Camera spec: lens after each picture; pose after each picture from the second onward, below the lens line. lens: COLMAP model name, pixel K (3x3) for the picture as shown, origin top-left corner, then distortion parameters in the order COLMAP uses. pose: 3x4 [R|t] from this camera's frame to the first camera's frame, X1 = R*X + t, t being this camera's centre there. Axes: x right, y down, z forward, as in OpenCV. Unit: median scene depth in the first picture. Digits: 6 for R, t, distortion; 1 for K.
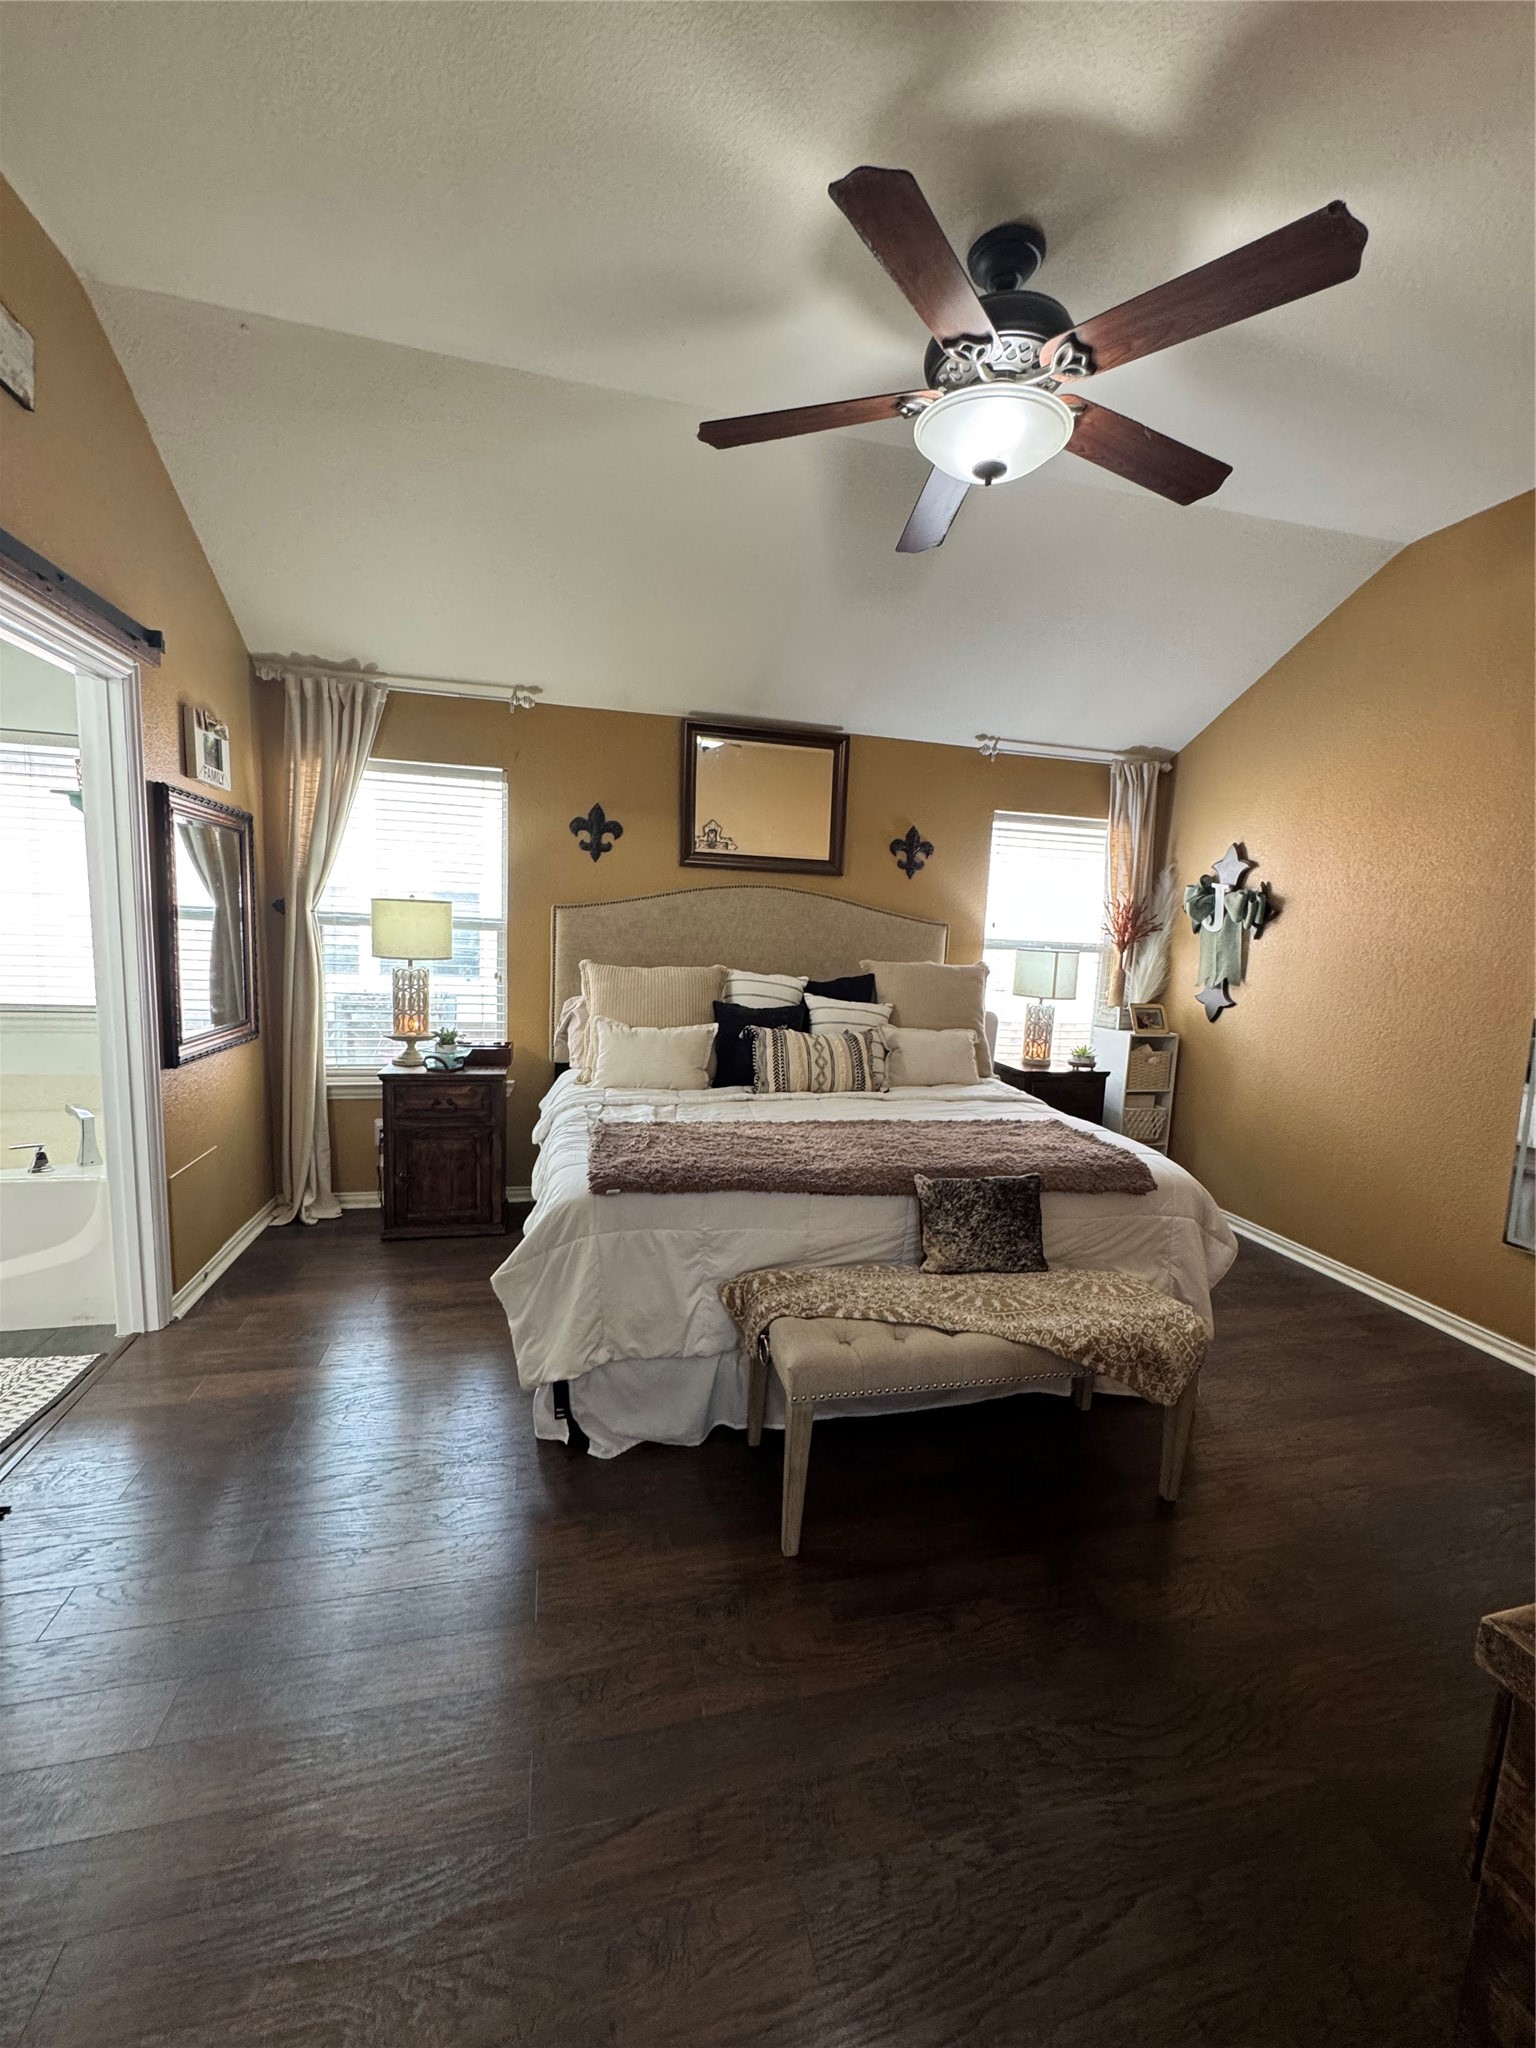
lens RADIAL K [[820.1, 0, 767.4], [0, 820.1, 1027.2], [0, 0, 1]] dist [-0.000224, -0.000342]
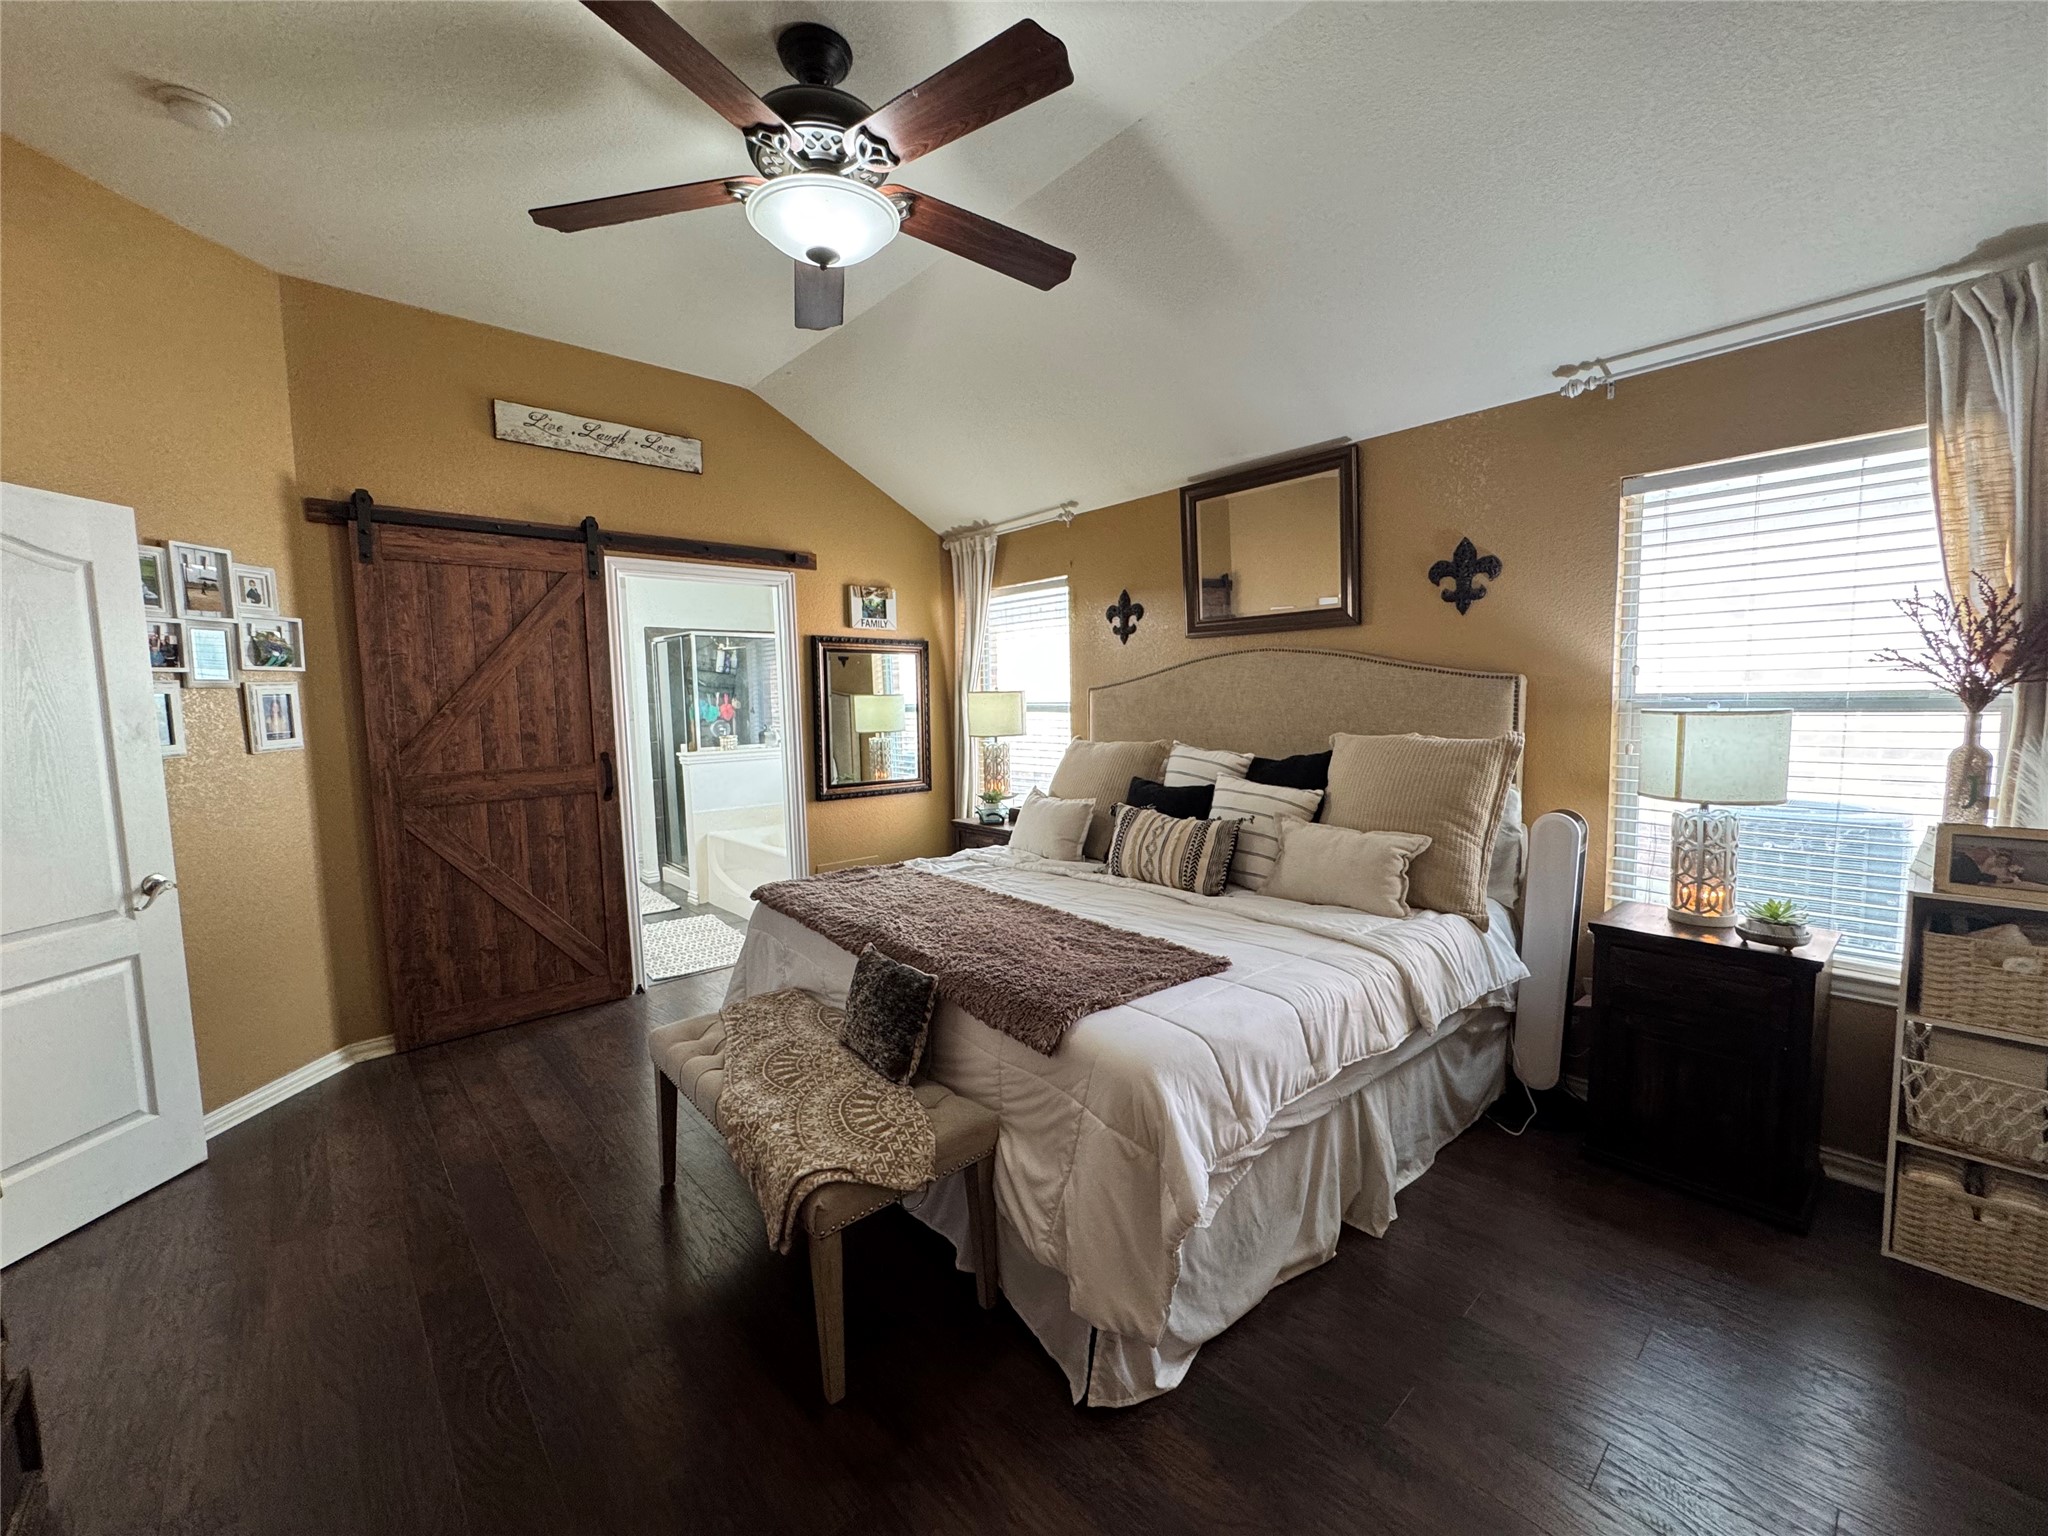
lens RADIAL K [[820.1, 0, 1027.7], [0, 820.1, 767.4], [0, 0, 1]] dist [-0.000224, -0.000342]
pose [[0.459587, 0.024012, -0.887808, 0.678997], [-0.076118, 0.997021, -0.012438, -0.019604], [0.884865, 0.073294, 0.460046, 0.410557]]
